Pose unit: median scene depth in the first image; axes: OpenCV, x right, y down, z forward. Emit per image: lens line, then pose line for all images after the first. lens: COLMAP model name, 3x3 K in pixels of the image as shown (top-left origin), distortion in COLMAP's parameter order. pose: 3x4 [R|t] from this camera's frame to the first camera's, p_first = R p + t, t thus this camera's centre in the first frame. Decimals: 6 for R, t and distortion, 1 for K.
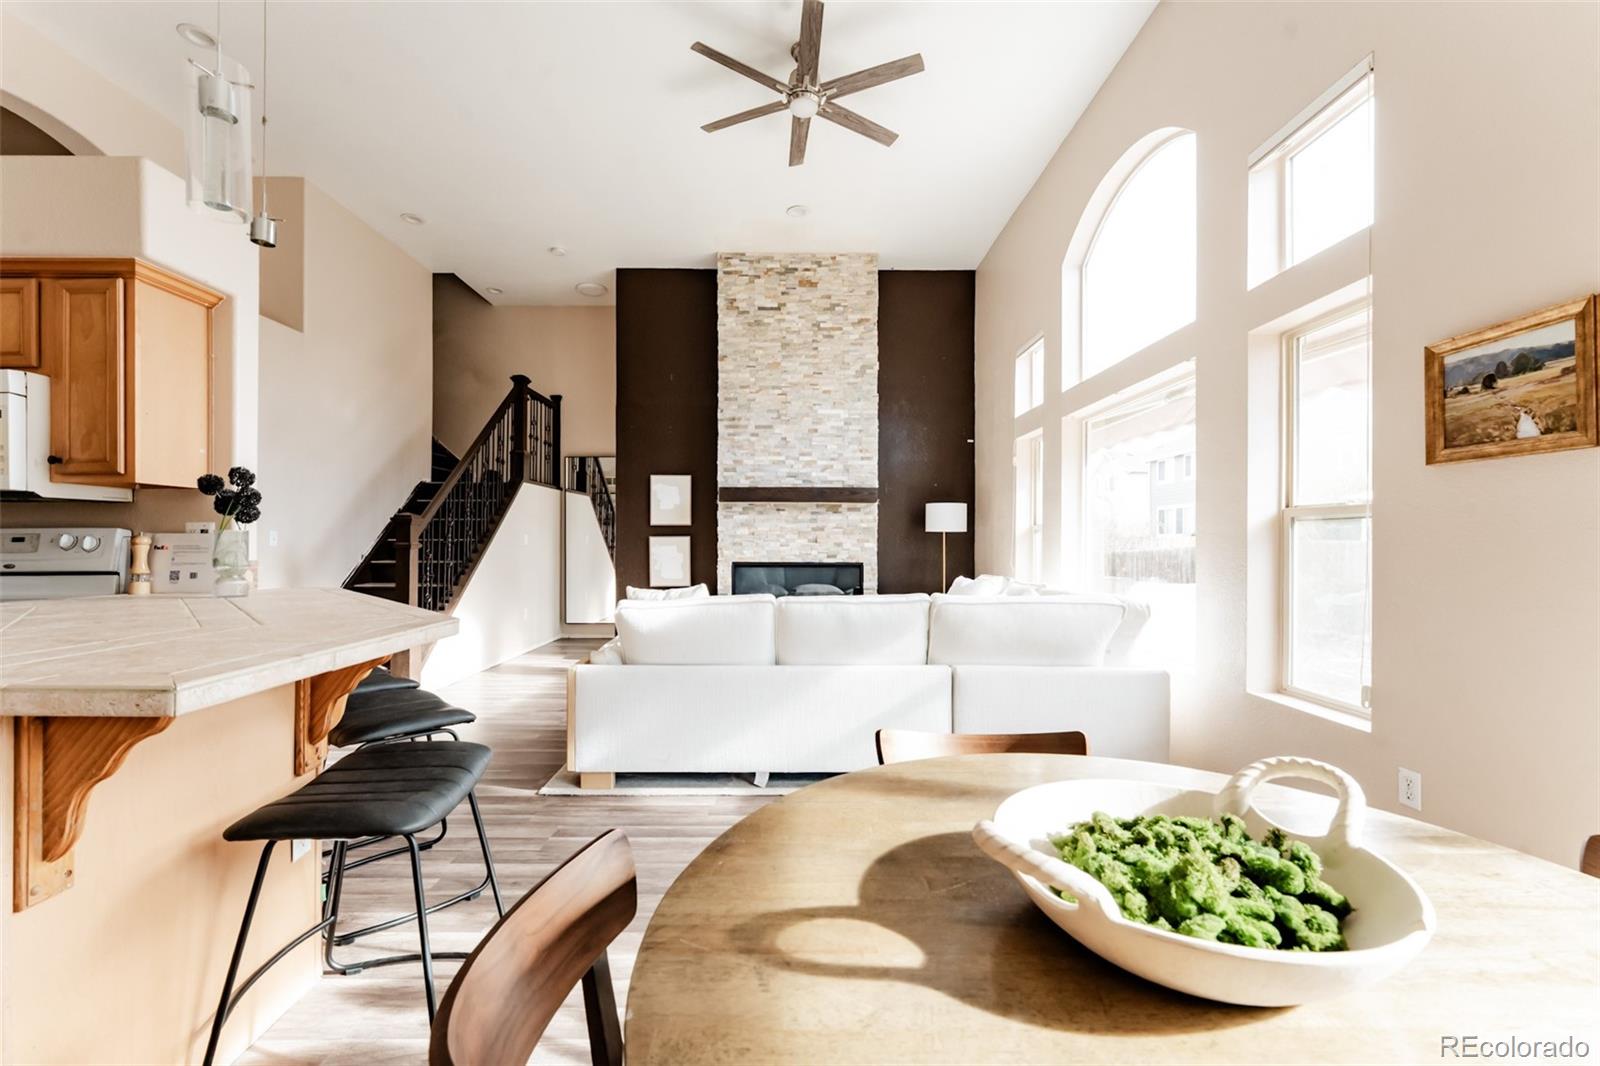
lens RADIAL K [[650.8, 0, 799.8], [0, 650.8, 540.6], [0, 0, 1]] dist [-0.000537, -0.000317]
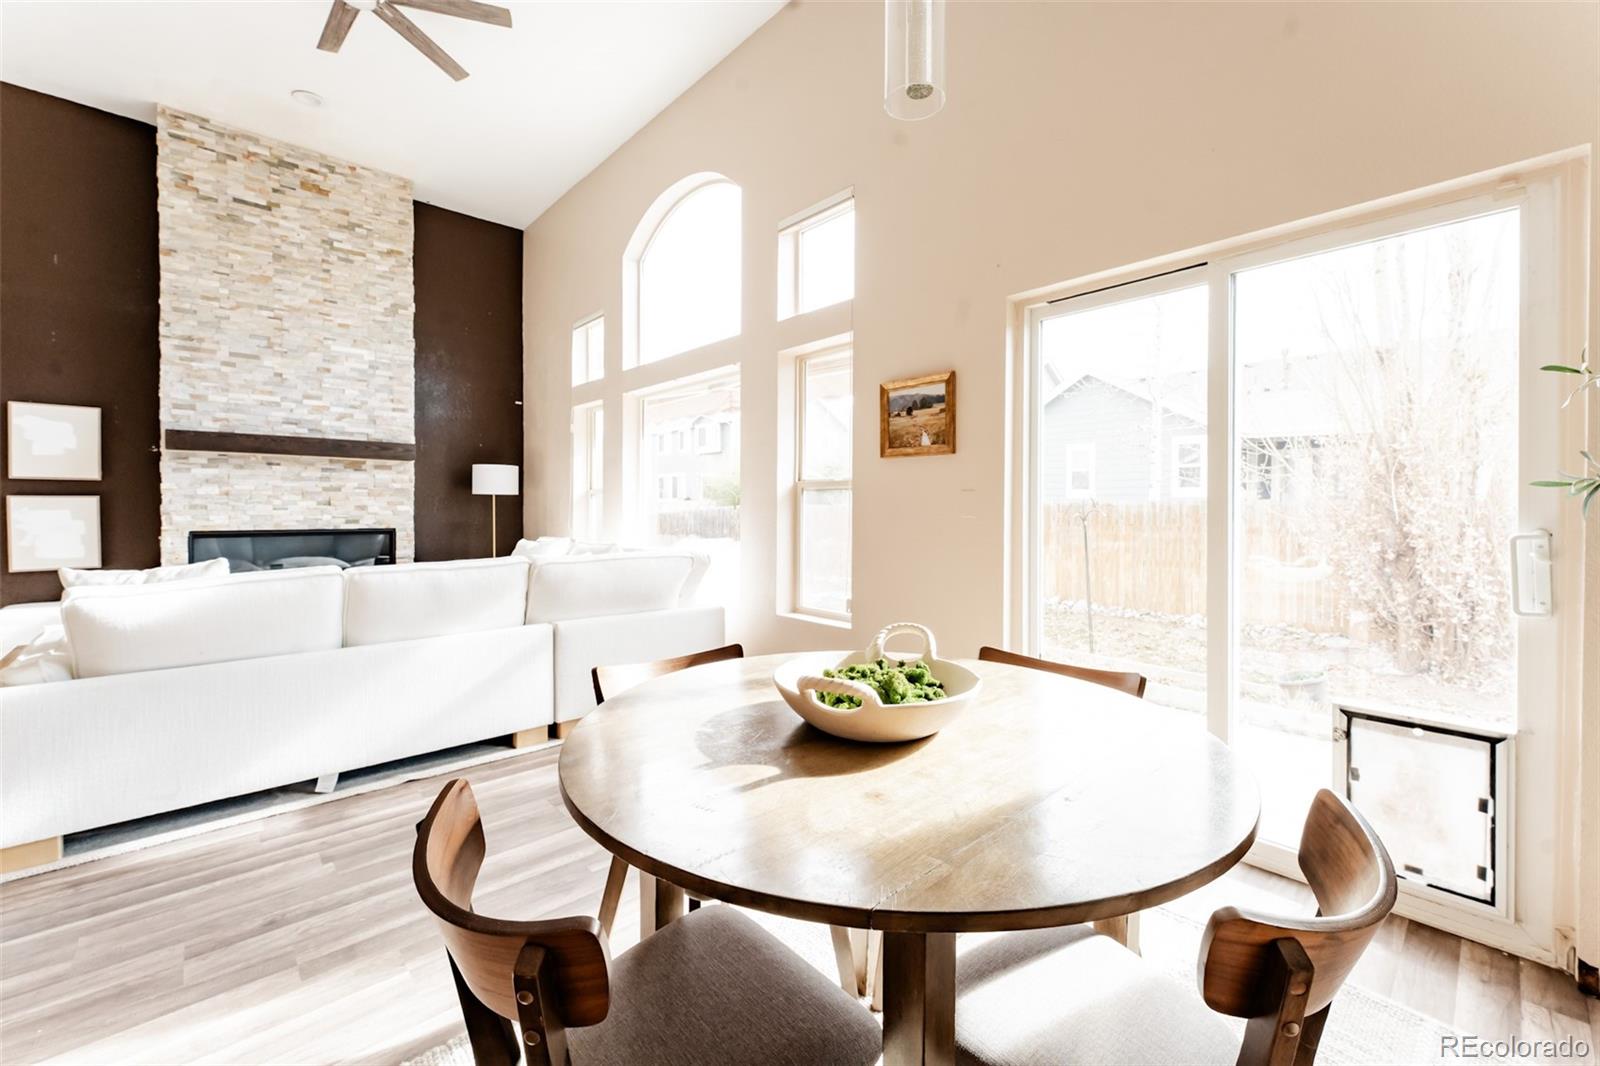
lens RADIAL K [[641.0, 0, 805.2], [0, 641.0, 513.1], [0, 0, 1]] dist [0.002321, 0.000058]
pose [[0.740541, -0.006142, 0.671983, -0.075863], [-0.003300, 0.999913, 0.012776, 0.000499], [-0.672003, -0.011679, 0.740456, -0.017059]]
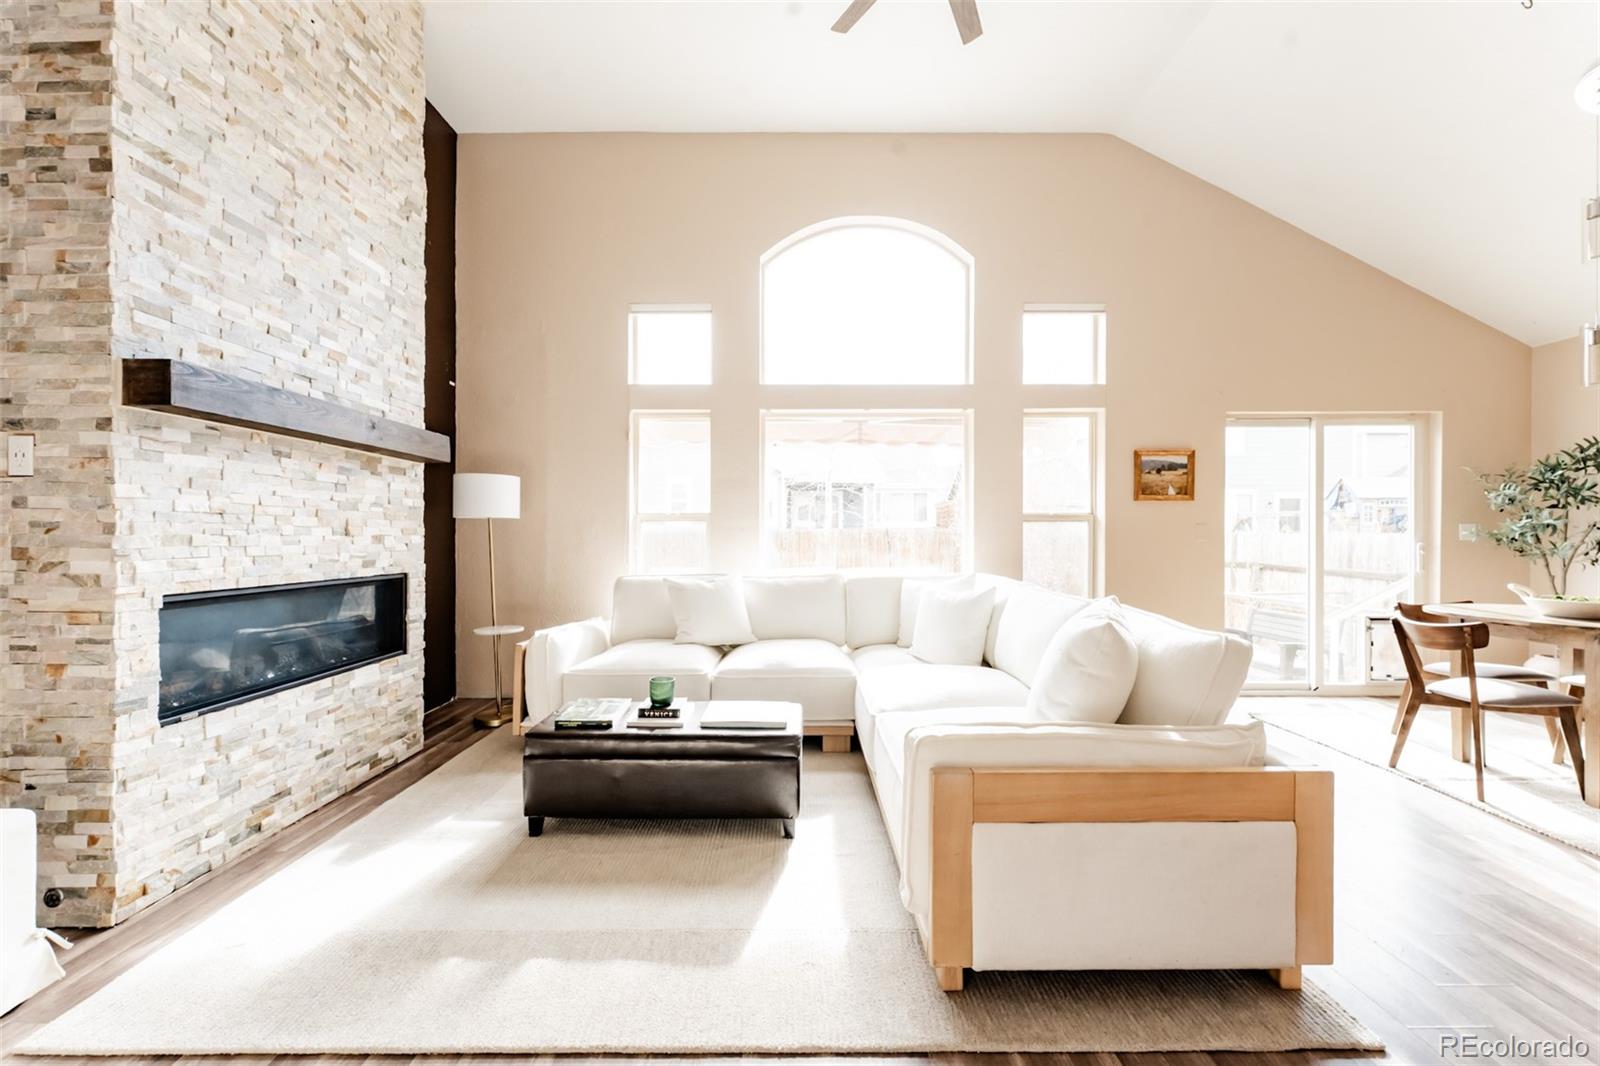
lens RADIAL K [[635.6, 0, 792.8], [0, 635.6, 537.5], [0, 0, 1]] dist [0.001119, 0.000180]
pose [[0.015118, -0.006891, 0.999862, -0.417724], [-0.001676, 0.999975, 0.006917, 0.001107], [-0.999884, -0.001780, 0.015106, 0.680040]]
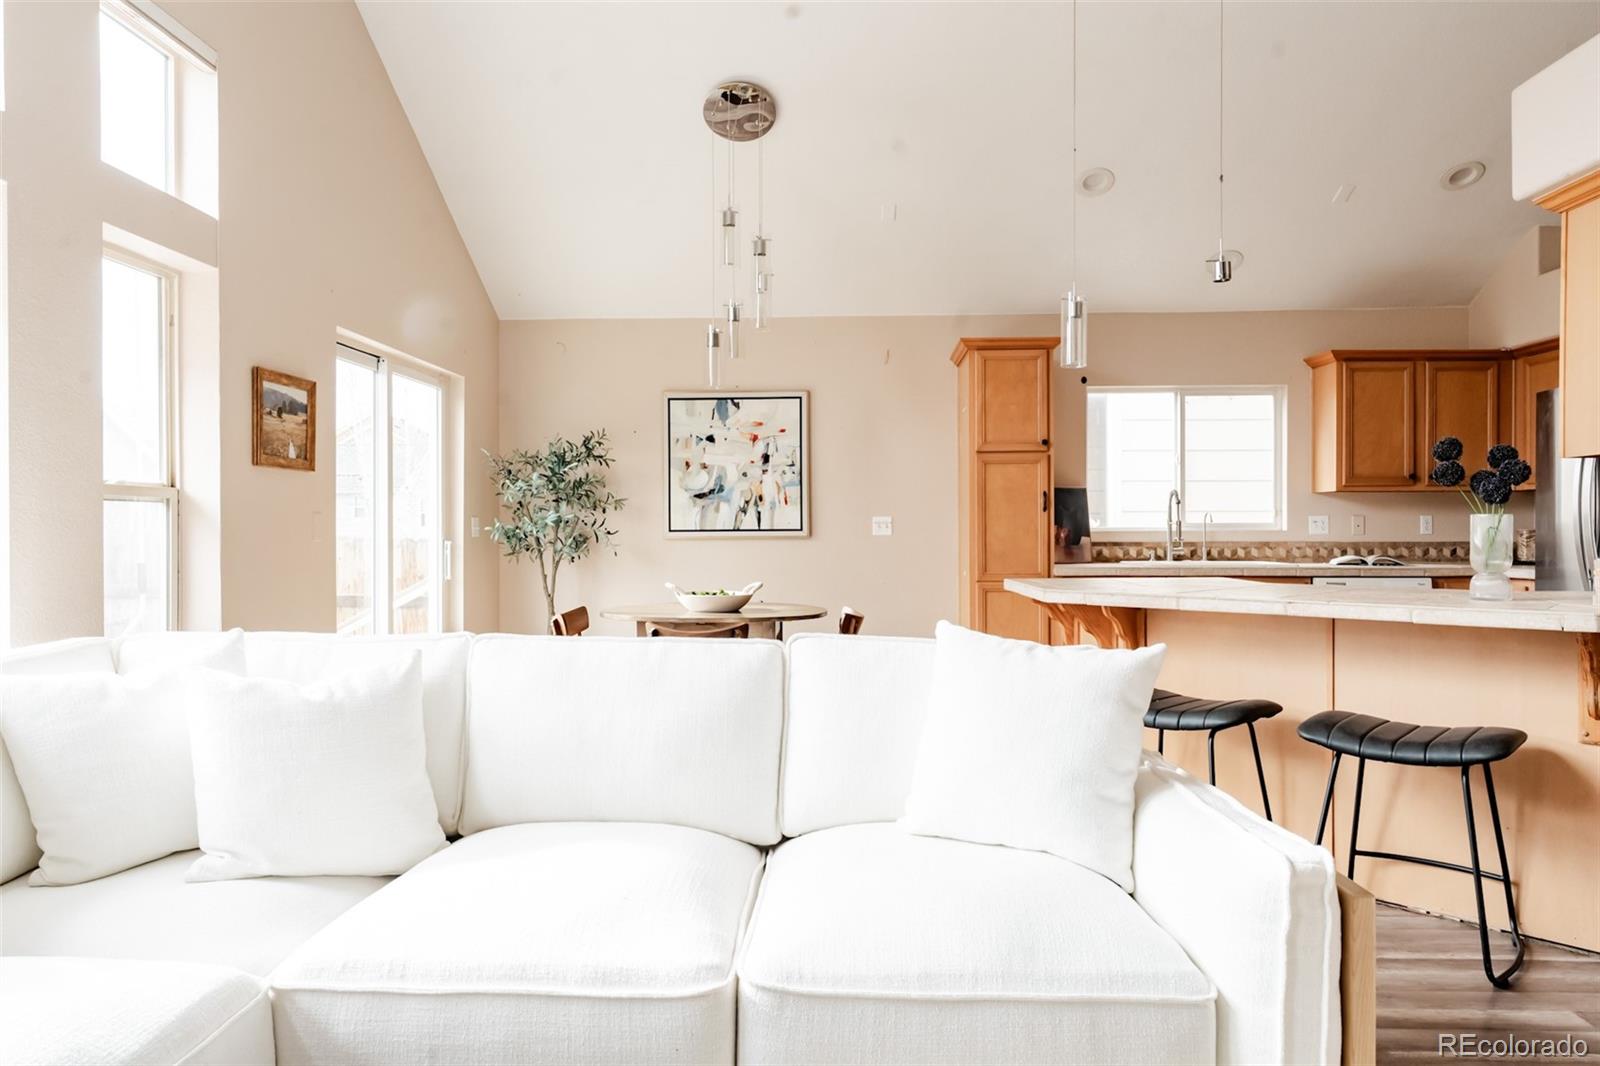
lens RADIAL K [[1060.4, 0, 791.0], [0, 1060.4, 539.3], [0, 0, 1]] dist [0.001307, 0.000772]
pose [[-0.998869, -0.001100, 0.047540, -0.036138], [-0.000777, 0.999976, 0.006813, 0.002503], [-0.047547, 0.006768, -0.998846, 0.901597]]
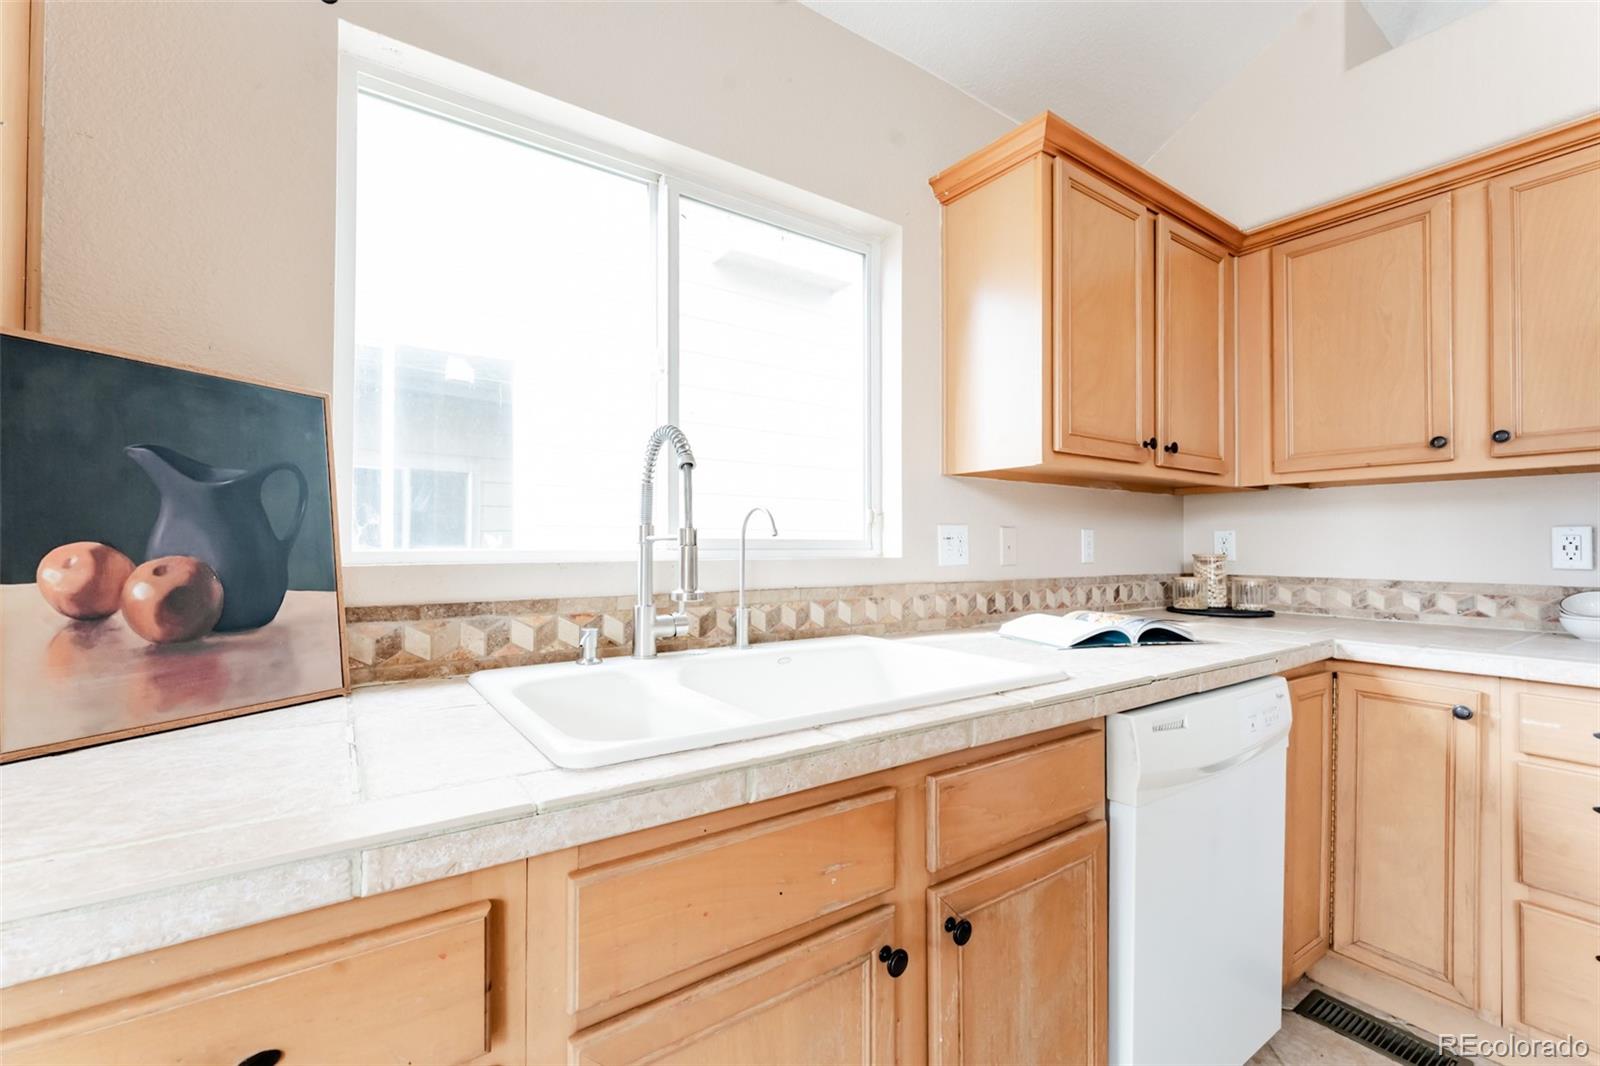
lens RADIAL K [[646.4, 0, 791.8], [0, 646.4, 533.6], [0, 0, 1]] dist [0.000768, -0.000255]
pose [[-0.837054, -0.014570, -0.546926, -0.279205], [-0.004979, 0.999807, -0.019014, -0.003749], [0.547097, -0.013193, -0.836965, 0.062793]]
